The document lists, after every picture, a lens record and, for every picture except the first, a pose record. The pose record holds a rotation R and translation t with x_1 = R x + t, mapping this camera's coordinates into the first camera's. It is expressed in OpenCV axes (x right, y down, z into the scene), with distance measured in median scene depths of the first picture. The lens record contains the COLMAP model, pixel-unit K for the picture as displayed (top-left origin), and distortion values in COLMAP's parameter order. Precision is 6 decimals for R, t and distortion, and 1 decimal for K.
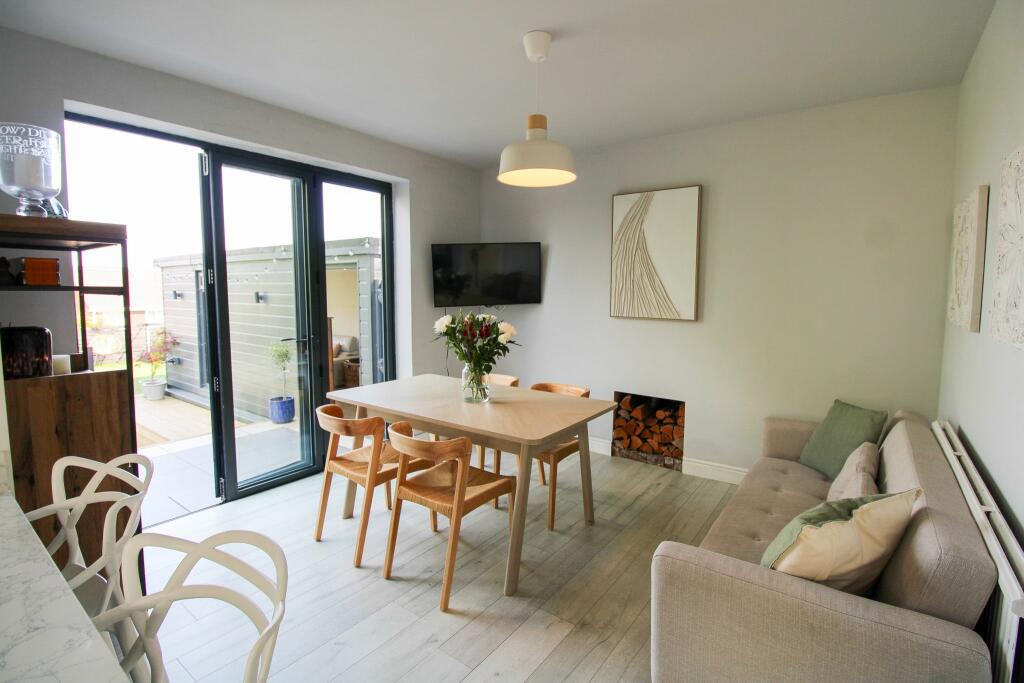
lens RADIAL K [[477.4, 0, 523.2], [0, 477.4, 329.2], [0, 0, 1]] dist [0.004987, -0.016642]
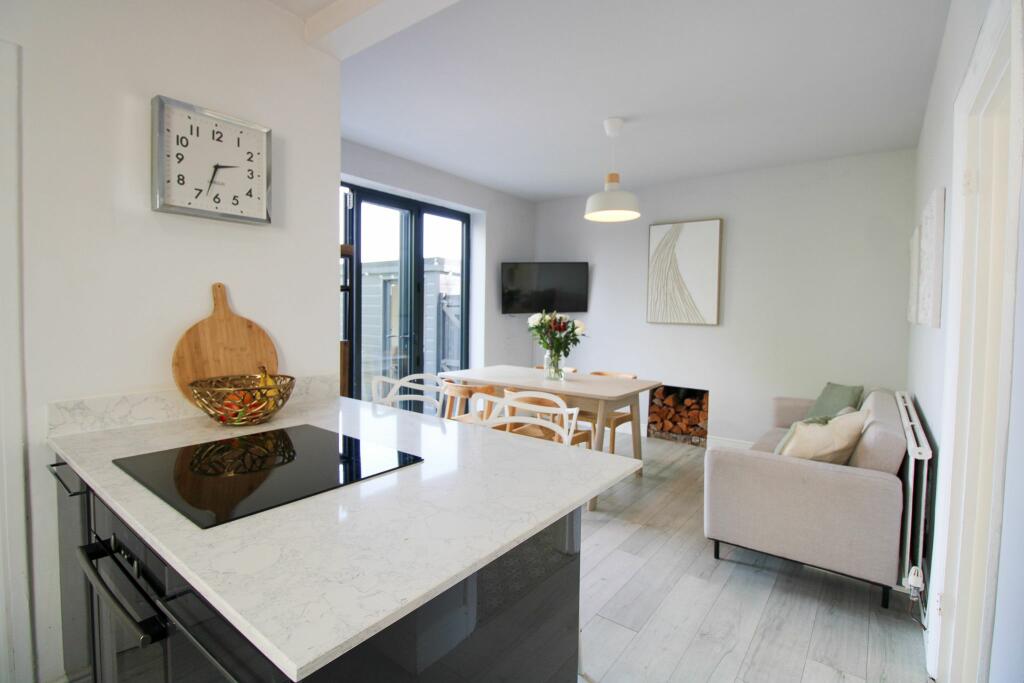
lens RADIAL K [[477.4, 0, 523.2], [0, 477.4, 329.2], [0, 0, 1]] dist [0.004987, -0.016642]
pose [[0.999849, 0.012800, -0.011732, -0.136474], [-0.013318, 0.998890, -0.045187, 0.056915], [0.011141, 0.045336, 0.998910, -0.264046]]
